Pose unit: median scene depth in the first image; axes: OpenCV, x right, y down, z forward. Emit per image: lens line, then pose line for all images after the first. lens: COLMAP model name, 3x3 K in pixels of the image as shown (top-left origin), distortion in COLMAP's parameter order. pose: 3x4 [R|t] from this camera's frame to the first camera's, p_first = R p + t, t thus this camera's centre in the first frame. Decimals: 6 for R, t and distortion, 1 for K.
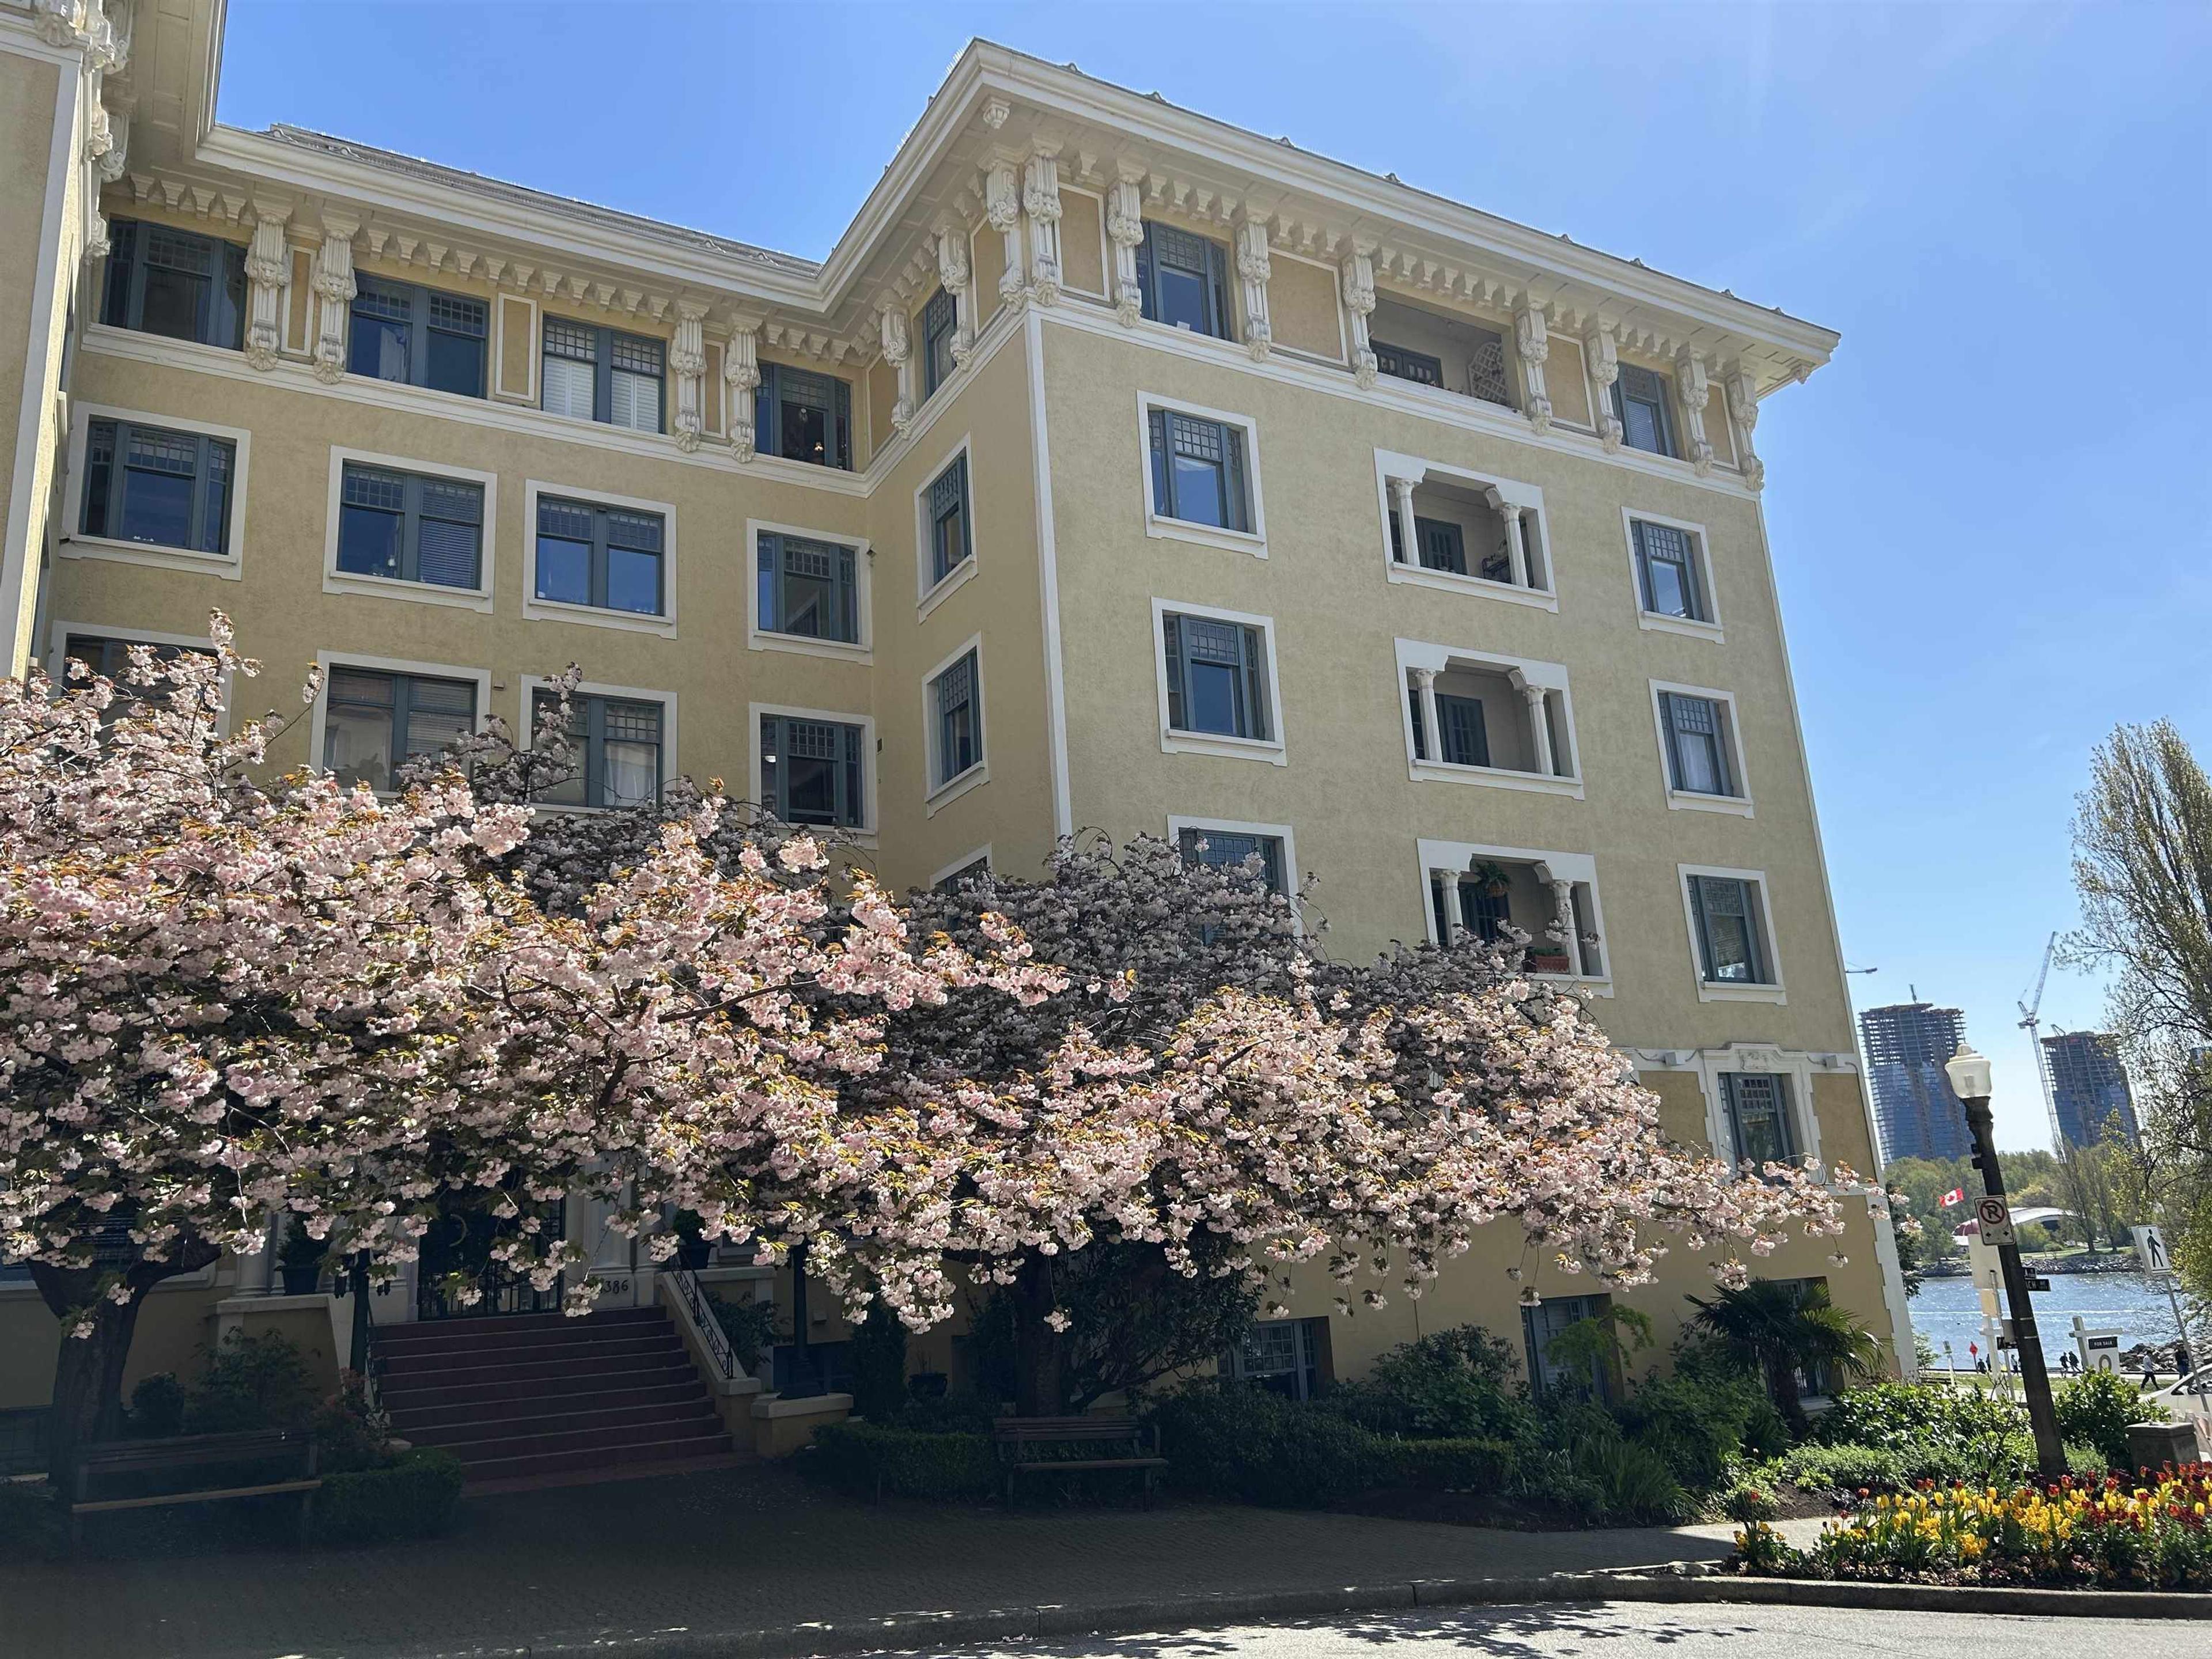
lens RADIAL K [[1669.8, 0, 1106.0], [0, 1669.8, 829.5], [0, 0, 1]] dist [0.037751, -0.065390]
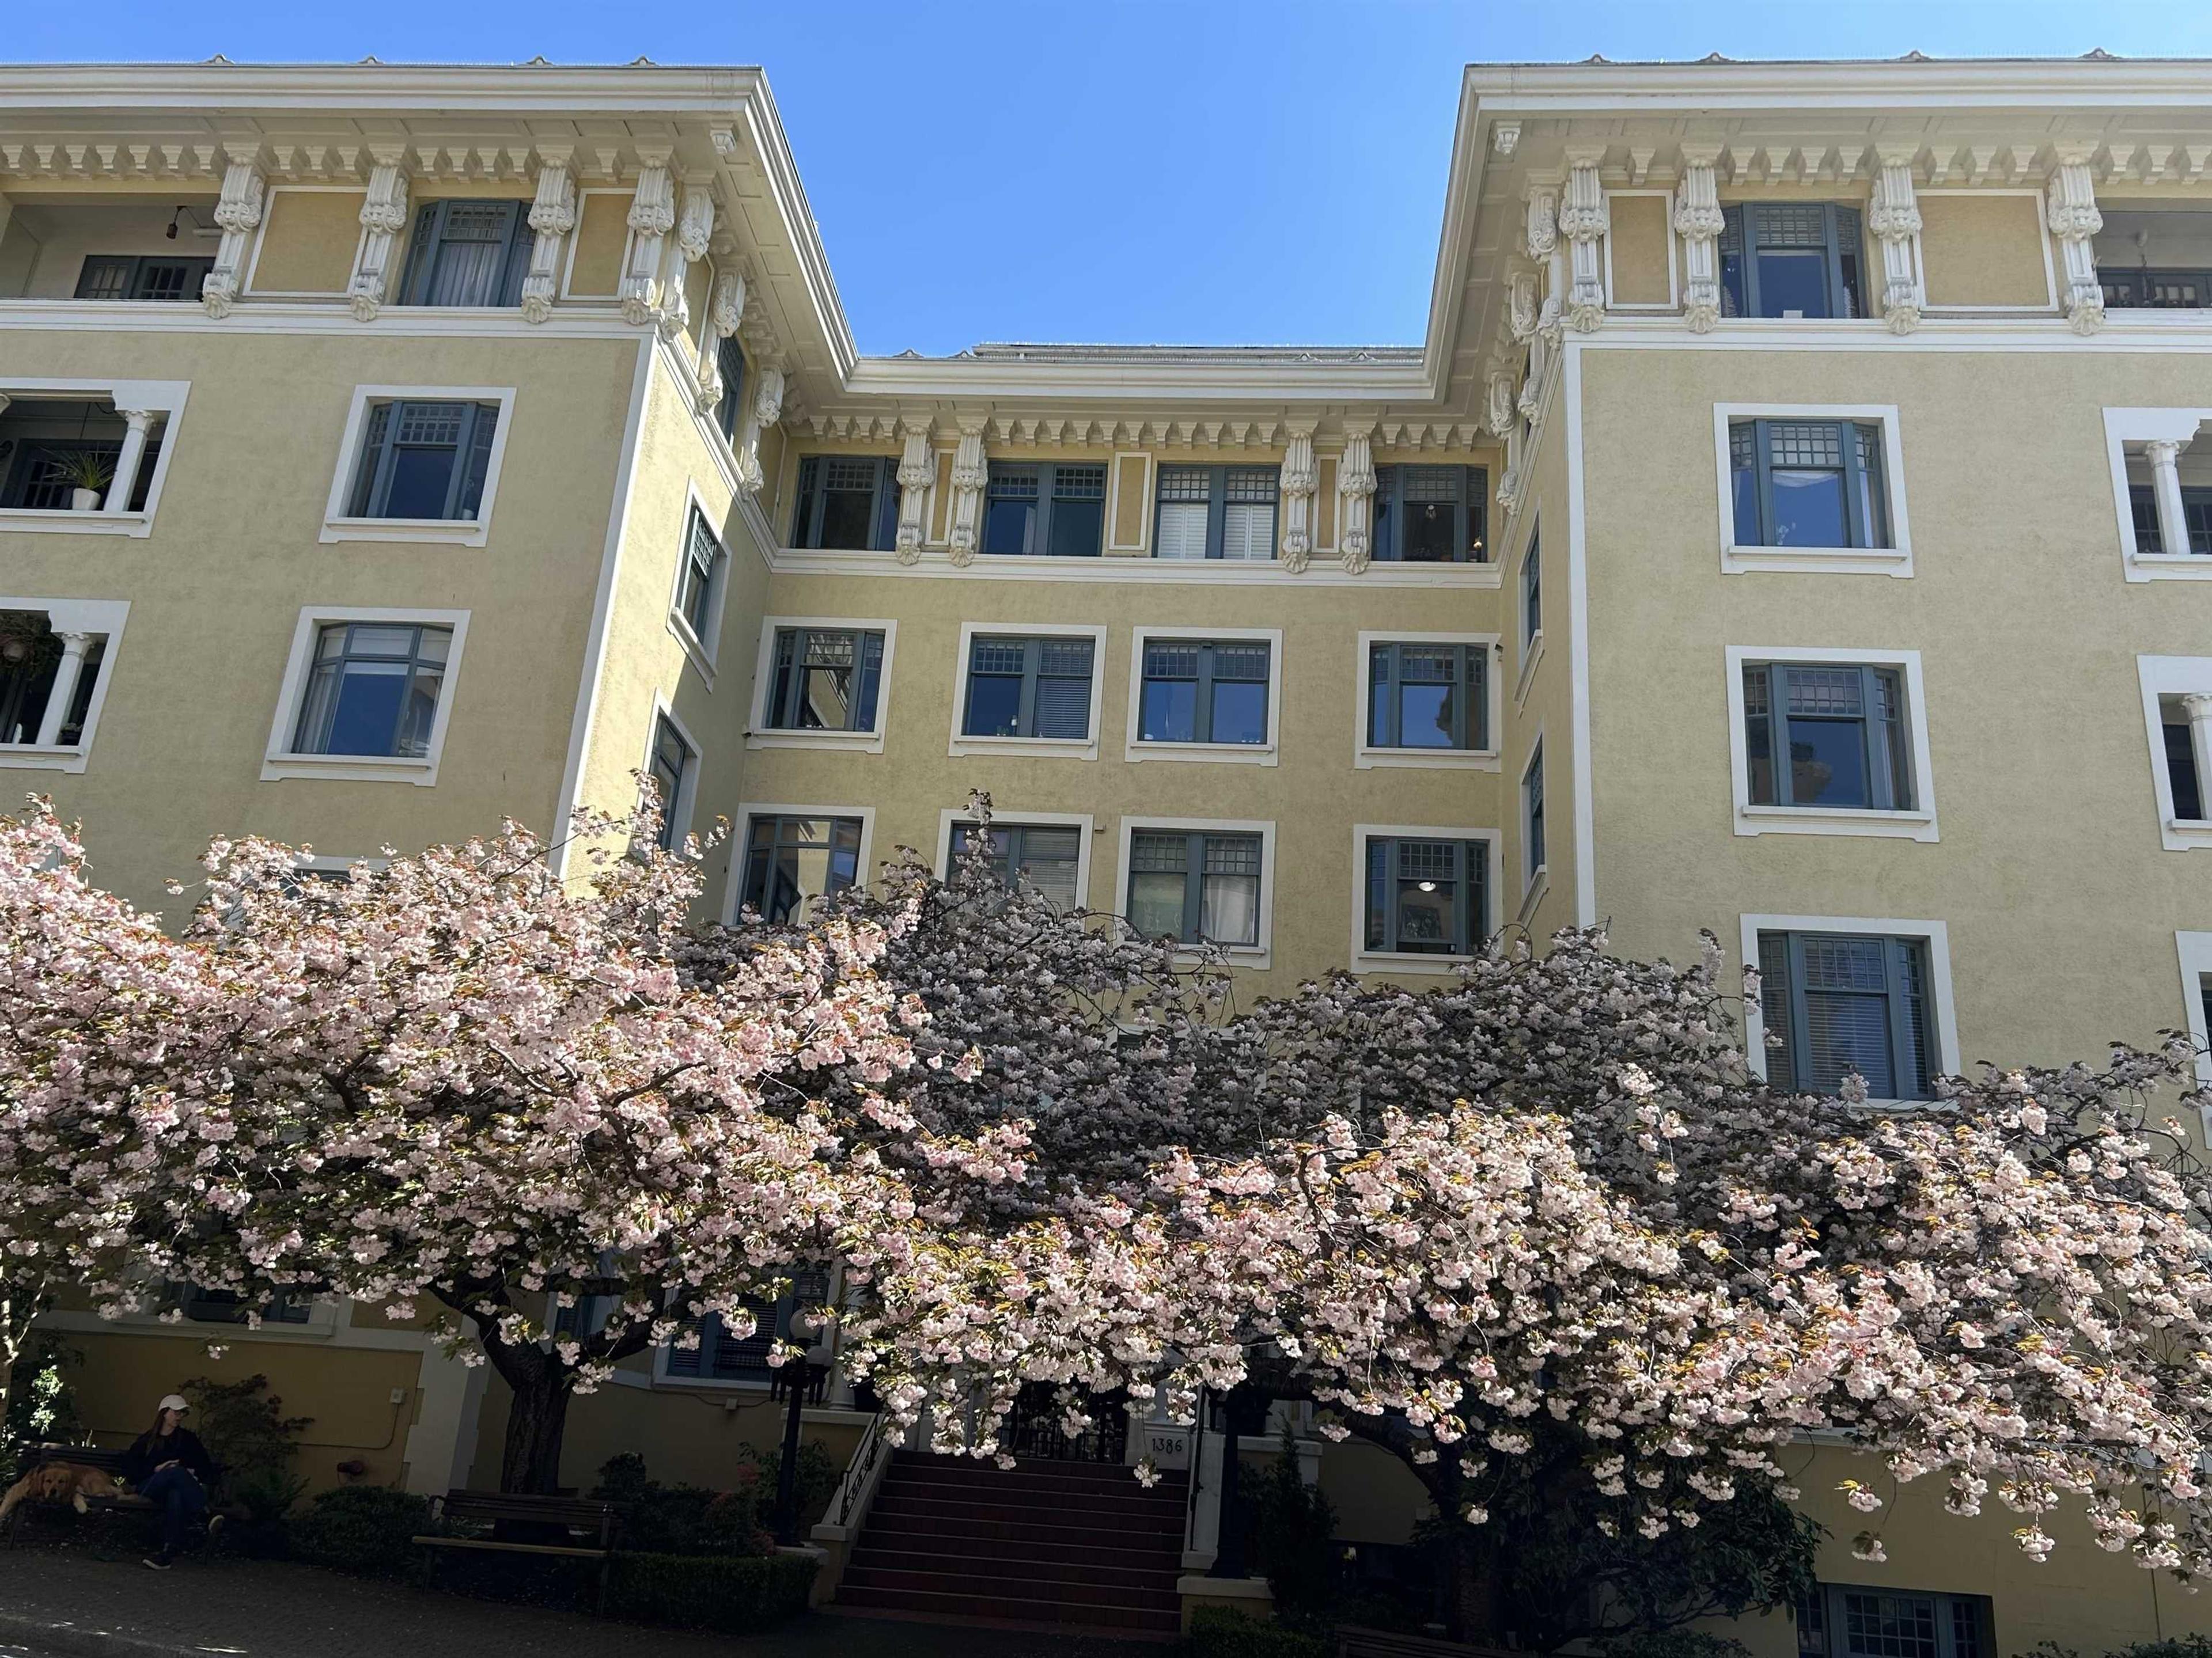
lens RADIAL K [[1811.9, 0, 1106.0], [0, 1811.9, 829.0], [0, 0, 1]] dist [0.013055, -0.001551]
pose [[0.814418, -0.088877, -0.573432, 0.257421], [0.029429, 0.993255, -0.112149, 0.034834], [0.579532, 0.074461, 0.811541, 0.114484]]
